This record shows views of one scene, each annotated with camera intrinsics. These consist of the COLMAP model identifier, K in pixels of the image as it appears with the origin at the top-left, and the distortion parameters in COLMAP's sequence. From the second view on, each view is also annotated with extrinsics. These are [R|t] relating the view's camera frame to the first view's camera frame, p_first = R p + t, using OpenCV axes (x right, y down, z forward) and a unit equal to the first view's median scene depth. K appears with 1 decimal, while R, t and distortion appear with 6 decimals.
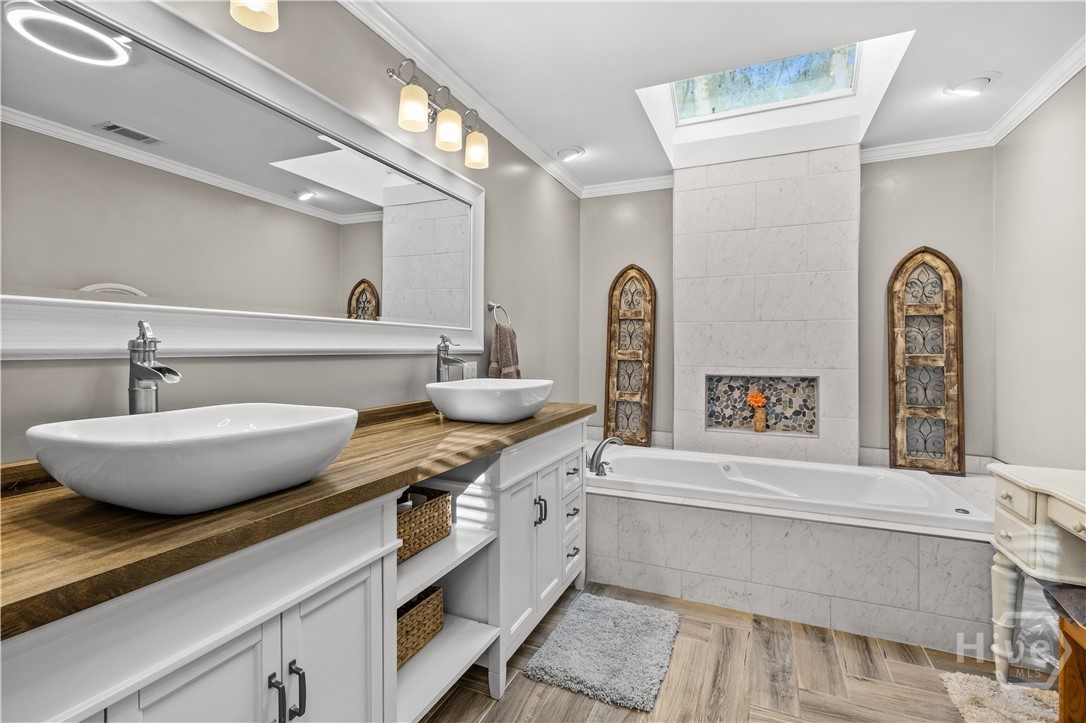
lens RADIAL K [[489.9, 0, 542.7], [0, 489.9, 350.0], [0, 0, 1]] dist [-0.004003, -0.000122]
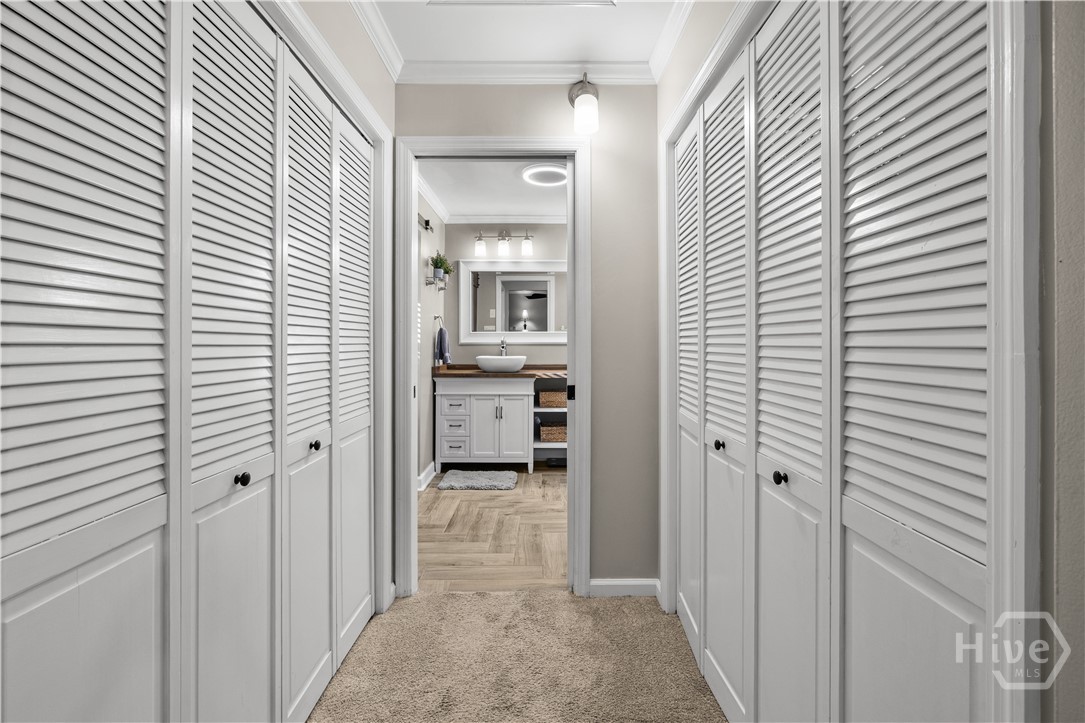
lens RADIAL K [[493.1, 0, 543.9], [0, 493.1, 342.6], [0, 0, 1]] dist [-0.002461, 0.000036]
pose [[0.416161, -0.000456, -0.909291, 1.072682], [-0.003866, 0.999990, -0.002271, 0.003774], [0.909283, 0.004461, 0.416155, -0.169883]]
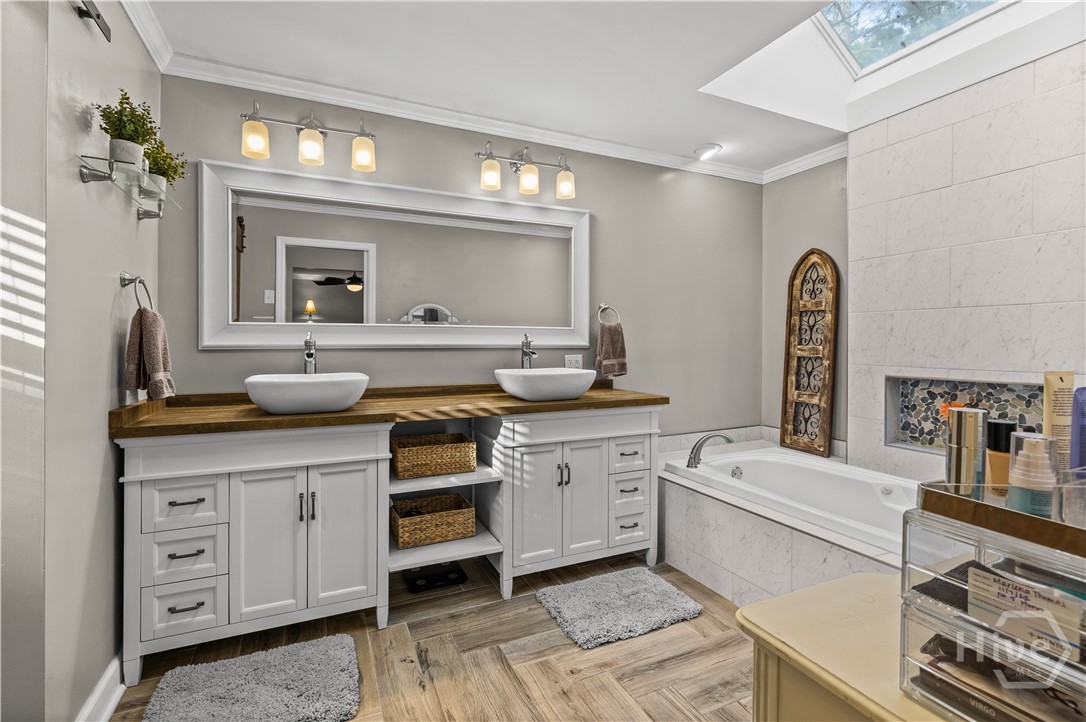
lens RADIAL K [[493.5, 0, 544.4], [0, 493.5, 342.1], [0, 0, 1]] dist [-0.002461, 0.000036]
pose [[0.754811, -0.001611, -0.655941, 0.429143], [-0.001969, 0.999987, -0.004723, -0.000743], [0.655940, 0.004856, 0.754798, 0.011923]]
